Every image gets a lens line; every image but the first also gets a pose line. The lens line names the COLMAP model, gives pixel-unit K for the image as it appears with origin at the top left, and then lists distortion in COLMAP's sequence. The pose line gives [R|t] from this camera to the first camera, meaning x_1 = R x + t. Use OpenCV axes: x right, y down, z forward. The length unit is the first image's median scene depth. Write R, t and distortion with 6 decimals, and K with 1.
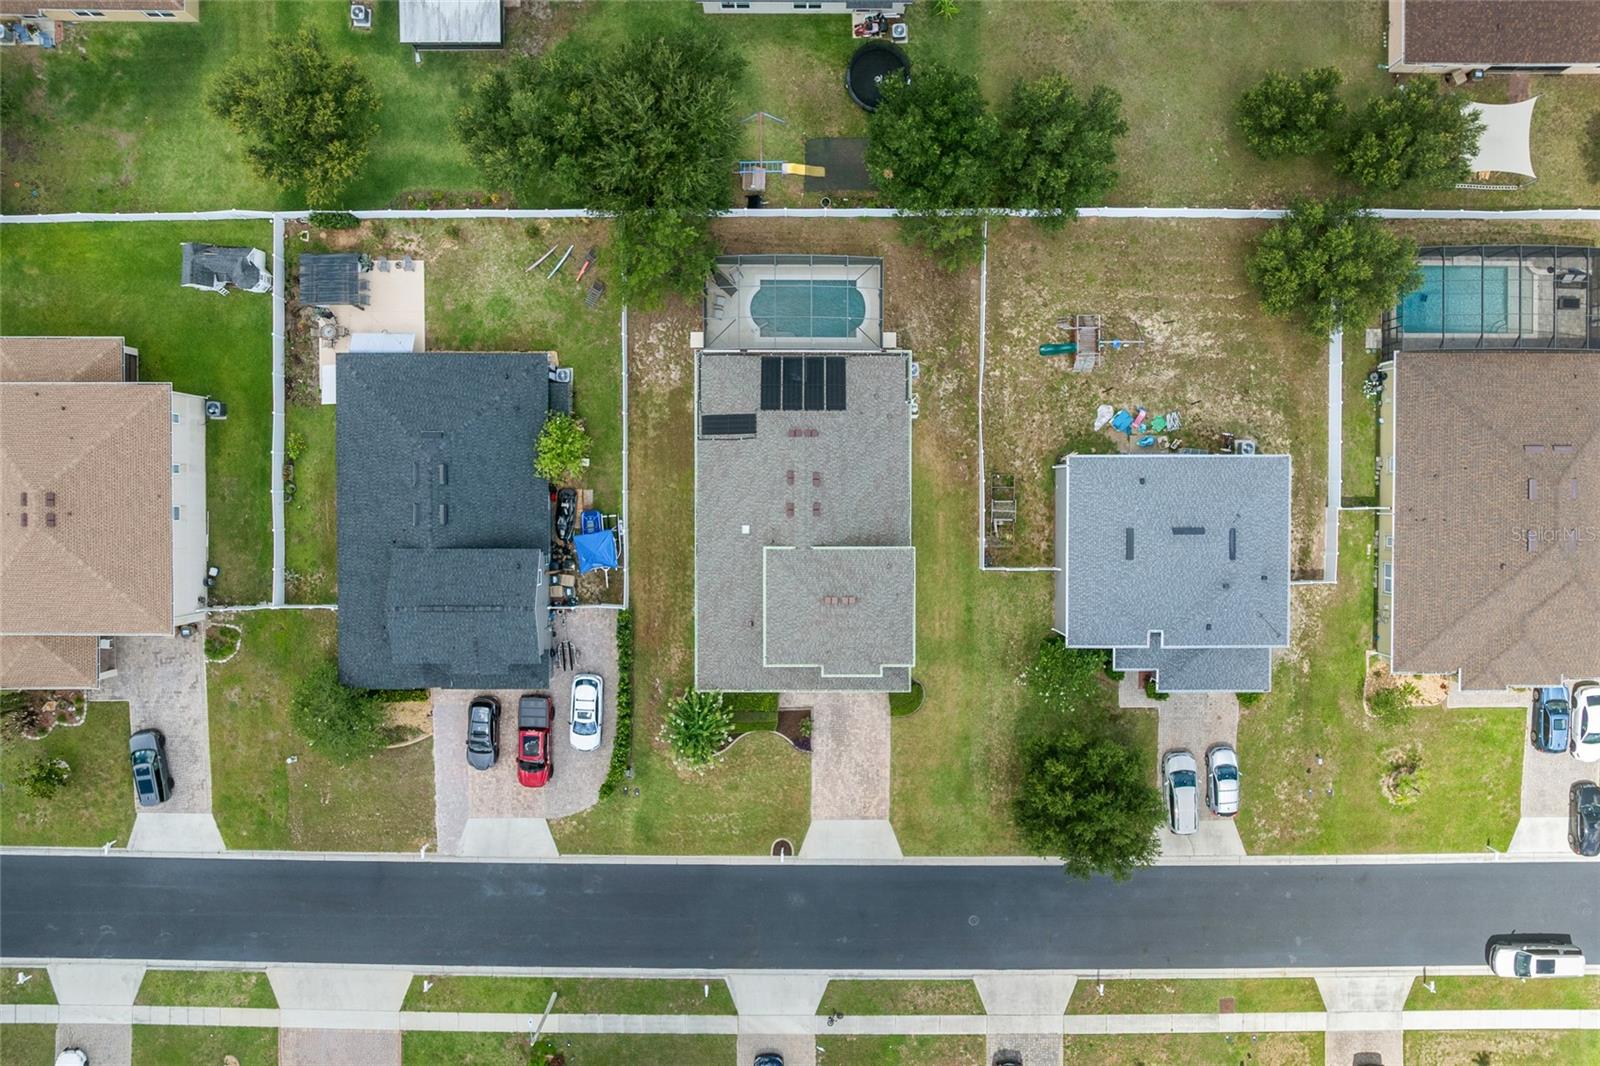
lens RADIAL K [[1332.5, 0, 802.1], [0, 1332.5, 530.5], [0, 0, 1]] dist [-0.001408, -0.040973]
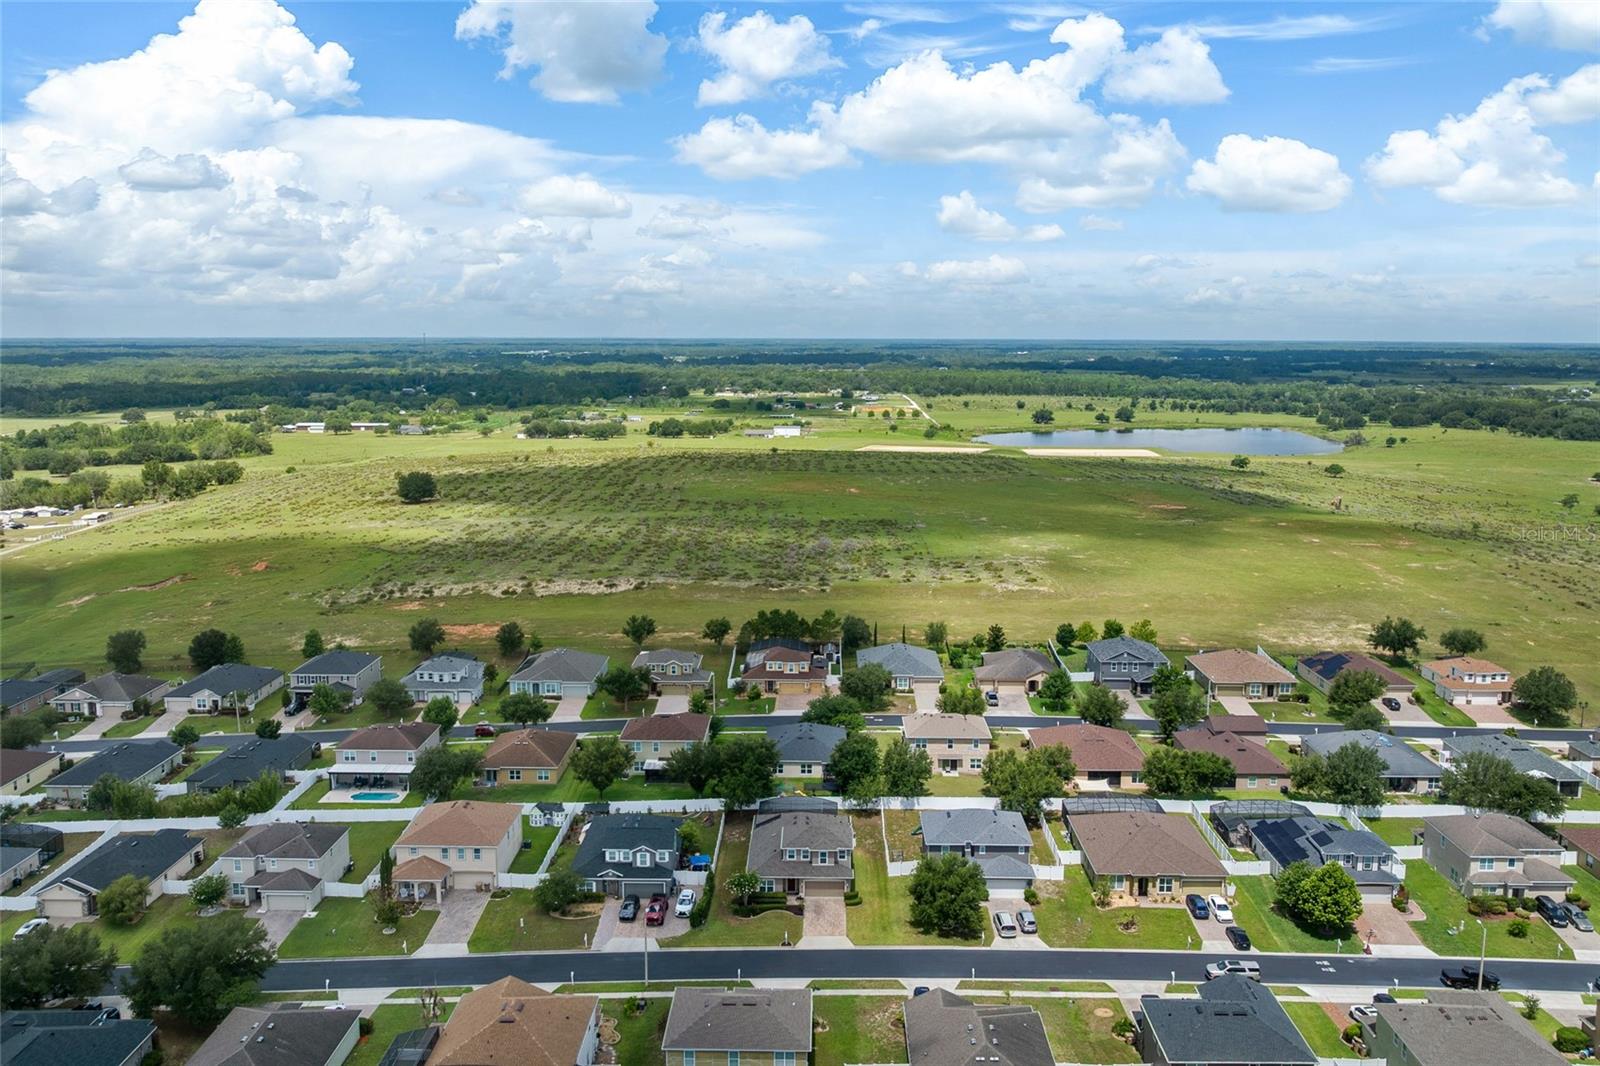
lens RADIAL K [[1332.5, 0, 801.6], [0, 1332.5, 530.8], [0, 0, 1]] dist [-0.001408, -0.040973]
pose [[0.999861, -0.000532, -0.016641, 0.035379], [-0.016460, 0.118888, -0.992771, 1.941329], [0.002507, 0.992907, 0.118863, 0.242581]]
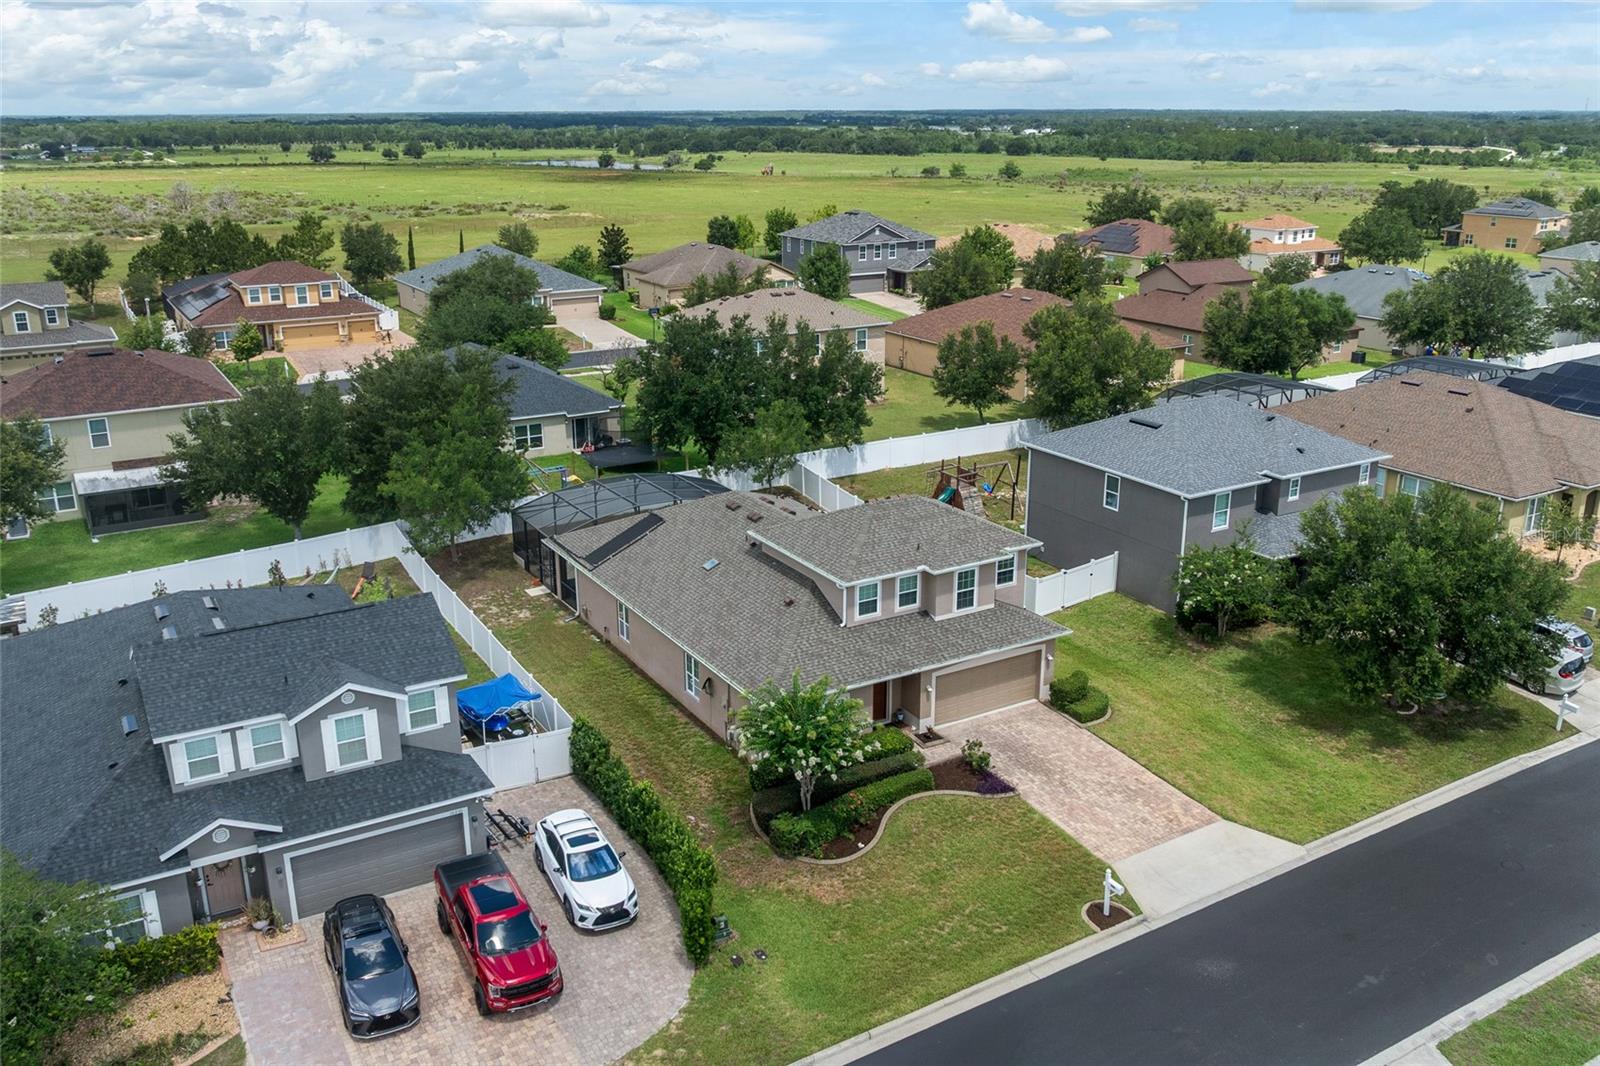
lens RADIAL K [[1332.5, 0, 798.0], [0, 1332.5, 535.0], [0, 0, 1]] dist [-0.001408, -0.040973]
pose [[0.861619, -0.163506, 0.480498, -0.299477], [0.507045, 0.234818, -0.829317, 0.529244], [0.022769, 0.958189, 0.285229, 0.749229]]
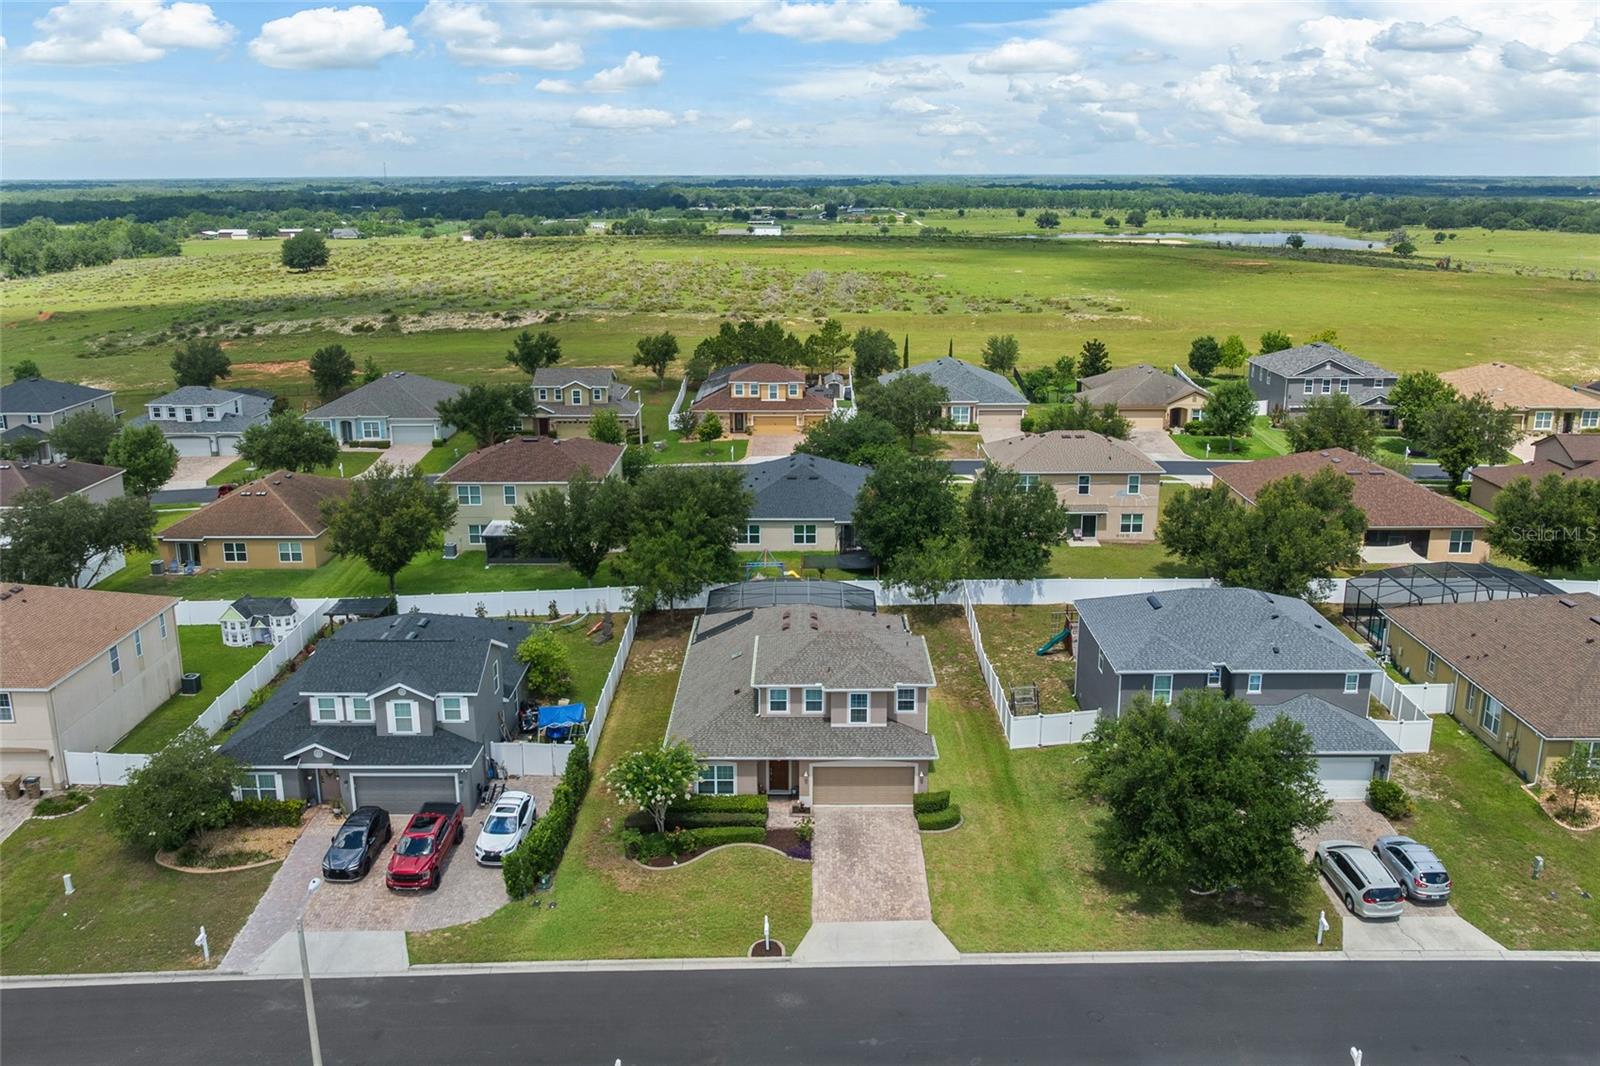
lens RADIAL K [[1332.5, 0, 800.7], [0, 1332.5, 530.1], [0, 0, 1]] dist [-0.001408, -0.040973]
pose [[0.999959, -0.008030, -0.004265, 0.005480], [-0.002281, 0.232491, -0.972596, 0.807501], [0.008801, 0.972565, 0.232463, 0.662777]]
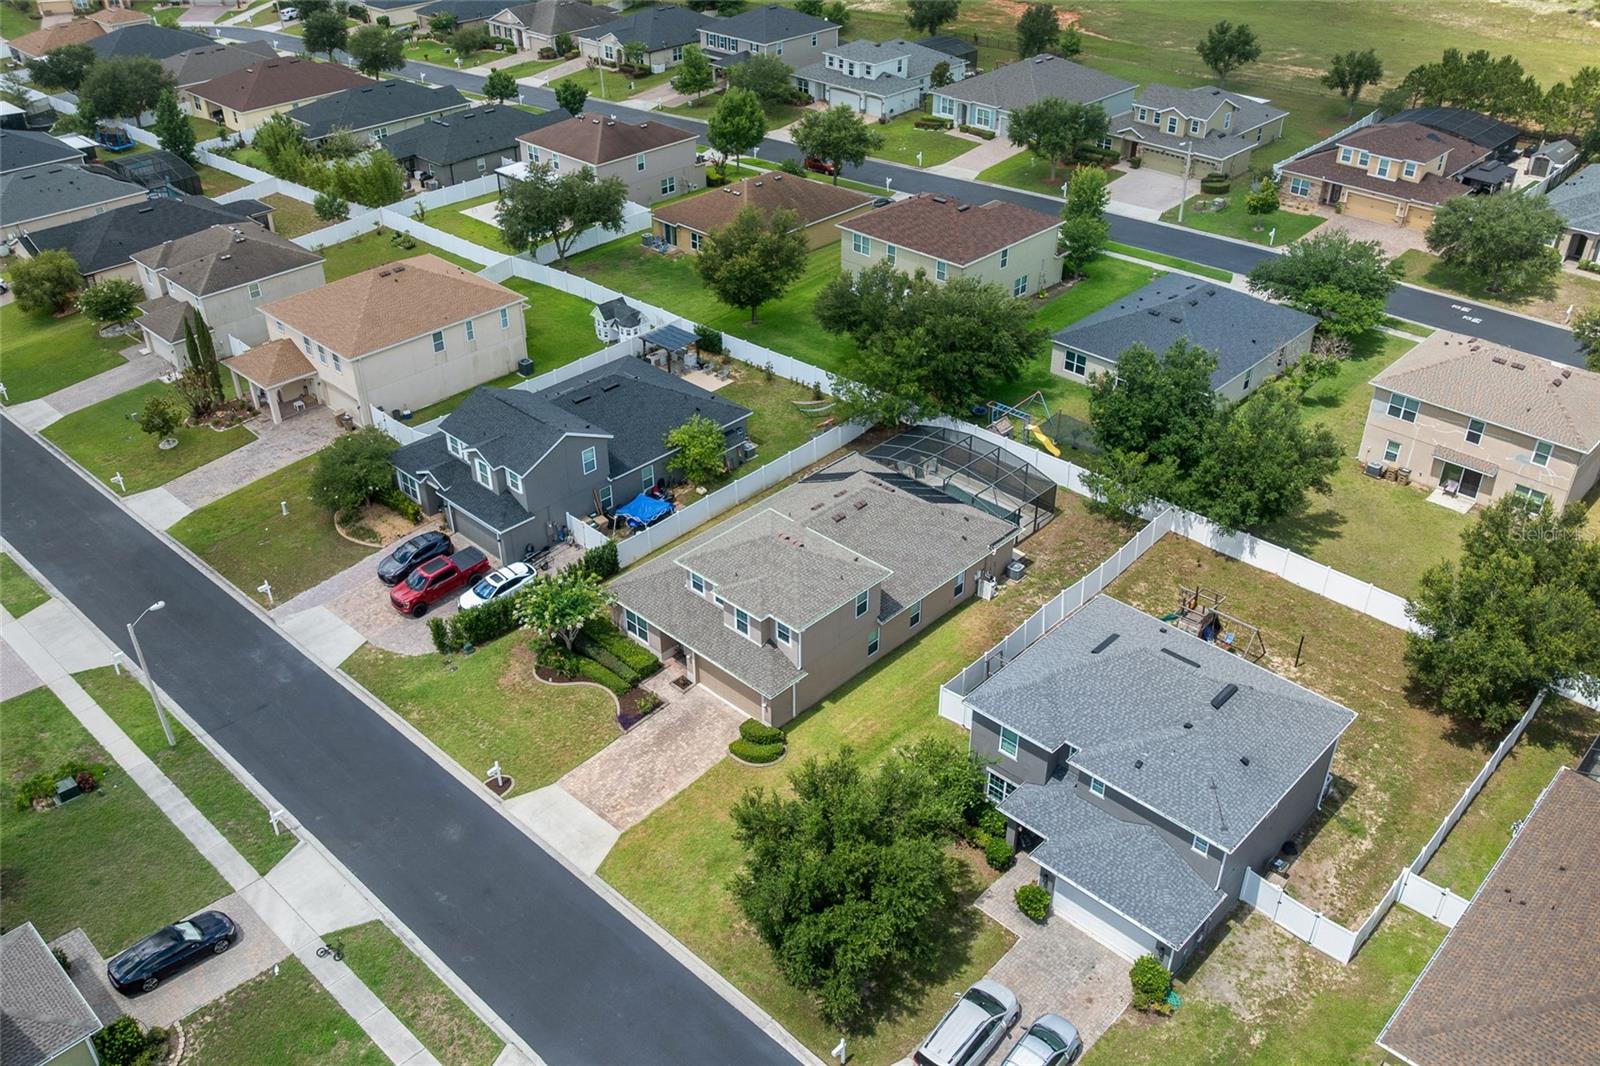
lens RADIAL K [[1332.5, 0, 803.0], [0, 1332.5, 528.7], [0, 0, 1]] dist [-0.001408, -0.040973]
pose [[0.723781, 0.368081, -0.583659, 0.495151], [-0.689896, 0.369353, -0.622593, 0.536692], [-0.013589, 0.853285, 0.521268, 0.484143]]
